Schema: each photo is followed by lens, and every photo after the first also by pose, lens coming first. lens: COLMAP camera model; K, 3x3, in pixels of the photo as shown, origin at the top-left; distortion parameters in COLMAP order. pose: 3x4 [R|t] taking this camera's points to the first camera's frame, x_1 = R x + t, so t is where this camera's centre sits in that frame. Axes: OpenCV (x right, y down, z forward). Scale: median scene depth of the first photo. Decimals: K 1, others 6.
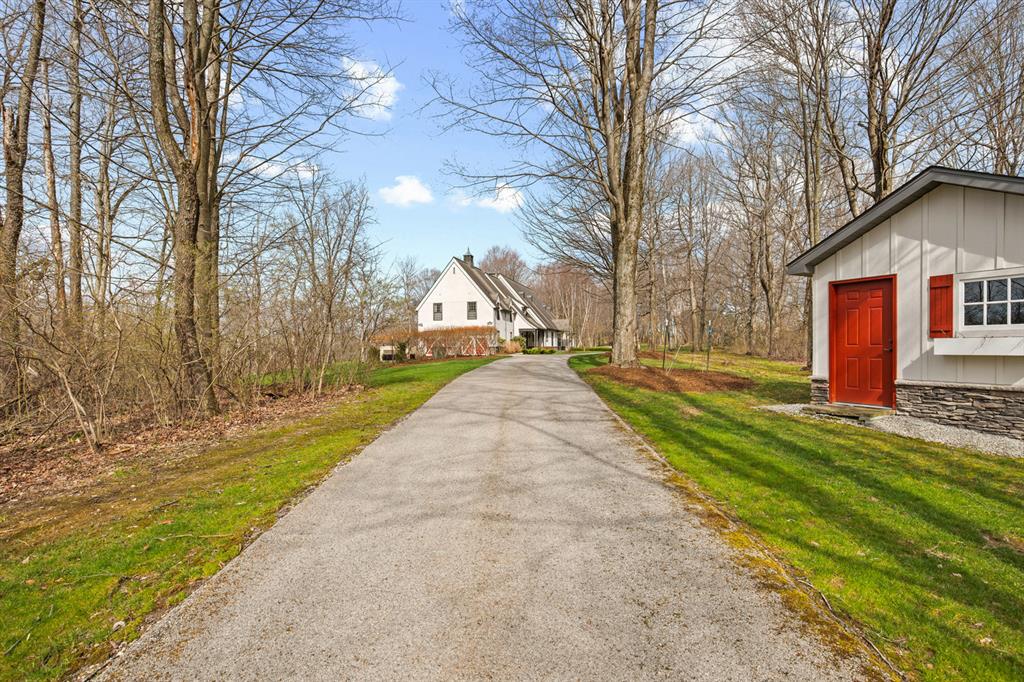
lens RADIAL K [[480.9, 0, 512.0], [0, 480.9, 341.3], [0, 0, 1]] dist [0.004318, 0.000421]
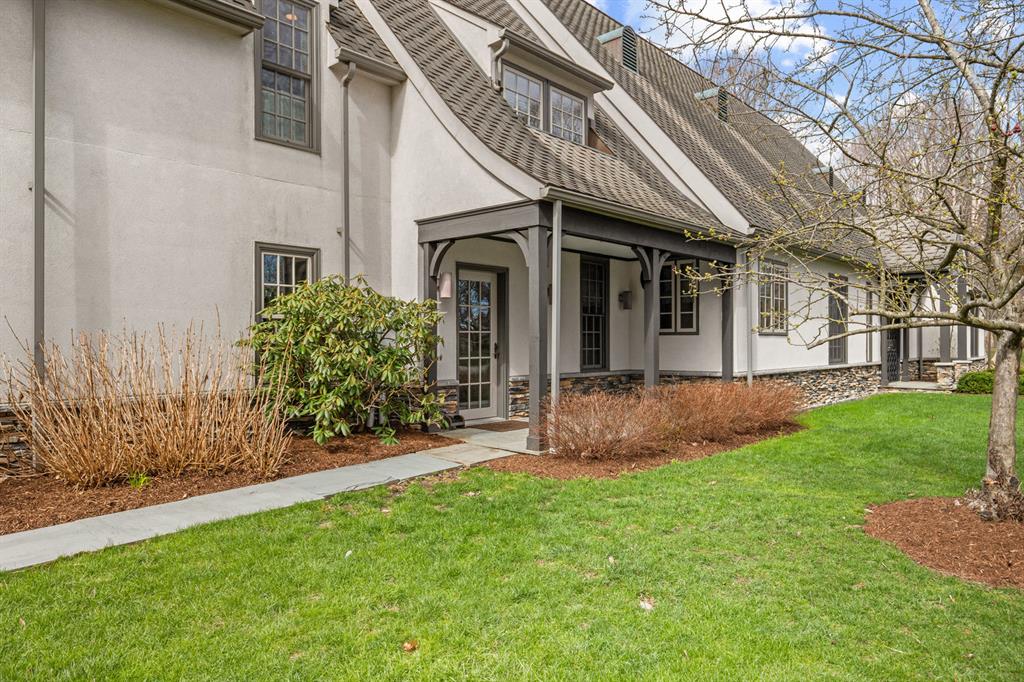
lens RADIAL K [[679.9, 0, 512.2], [0, 679.9, 340.7], [0, 0, 1]] dist [-0.064538, -0.001295]
pose [[0.903715, -0.004570, -0.428111, 0.089602], [0.006212, 0.999978, 0.002438, 0.000359], [0.428090, -0.004863, 0.903723, 0.820900]]
